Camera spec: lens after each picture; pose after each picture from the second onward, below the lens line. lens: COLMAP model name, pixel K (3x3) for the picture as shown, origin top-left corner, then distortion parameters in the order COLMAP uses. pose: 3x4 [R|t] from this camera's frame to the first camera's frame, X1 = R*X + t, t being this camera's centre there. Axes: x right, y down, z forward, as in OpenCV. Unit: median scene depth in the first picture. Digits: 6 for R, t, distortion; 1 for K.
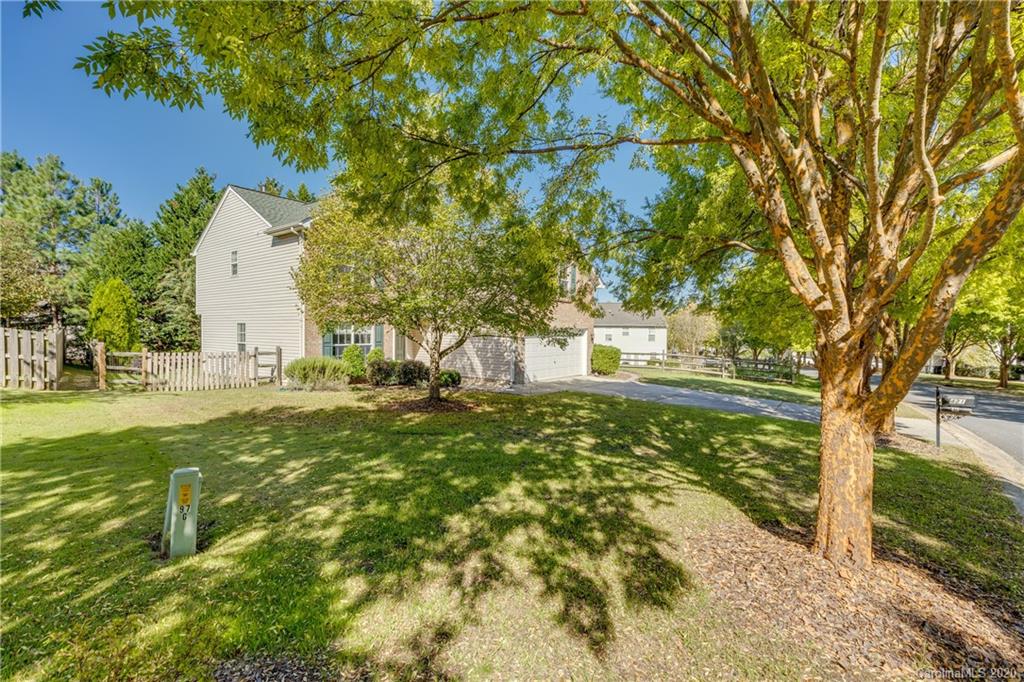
lens RADIAL K [[462.1, 0, 517.9], [0, 462.1, 339.5], [0, 0, 1]] dist [-0.002735, -0.000496]
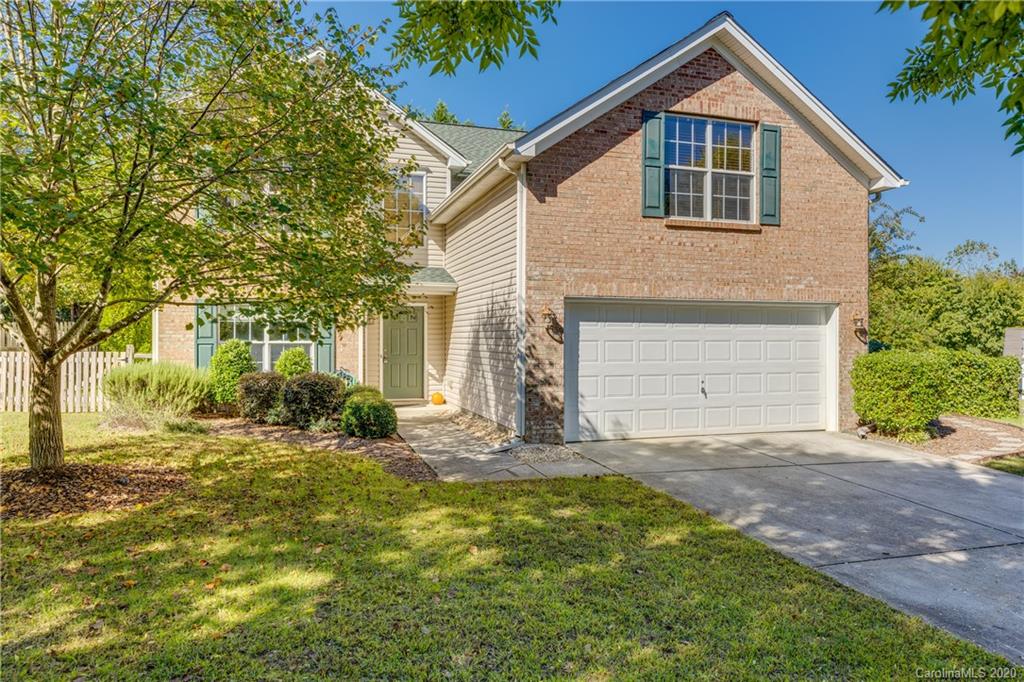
lens RADIAL K [[685.0, 0, 510.7], [0, 685.0, 339.7], [0, 0, 1]] dist [0.010108, 0.001216]
pose [[0.805186, -0.002734, -0.593016, 0.323278], [-0.004190, 0.999938, -0.010299, 0.015339], [0.593007, 0.010778, 0.805125, 0.520968]]
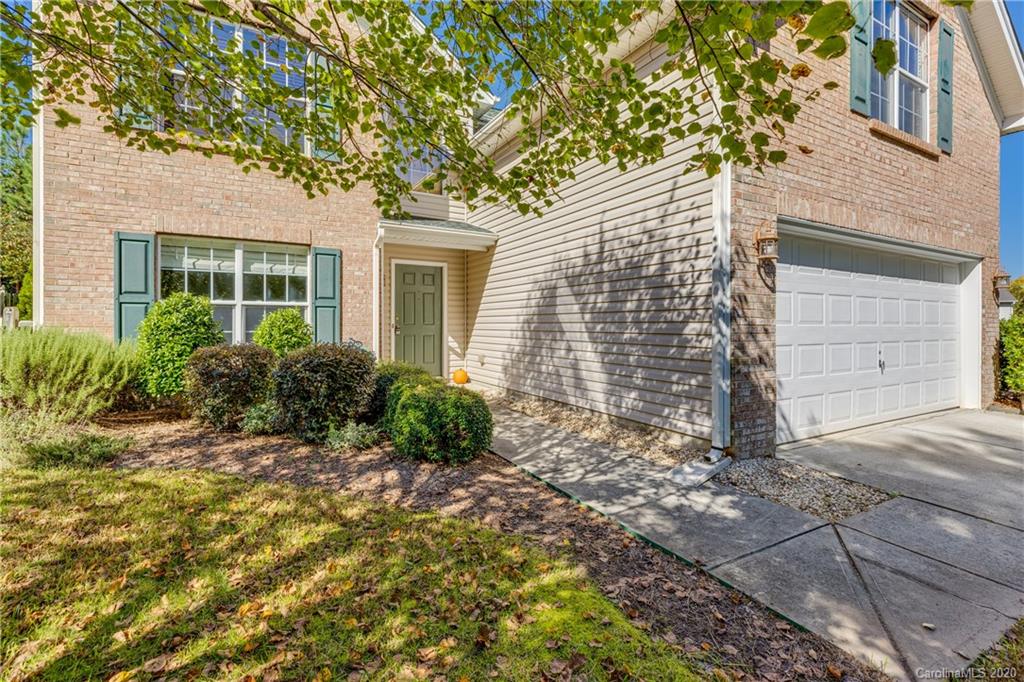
lens RADIAL K [[462.1, 0, 515.7], [0, 462.1, 327.7], [0, 0, 1]] dist [-0.002735, -0.000496]
pose [[0.912425, -0.001911, -0.409239, -0.010966], [-0.001464, 0.999967, -0.007933, 0.033073], [0.409241, 0.007837, 0.912393, 0.739697]]
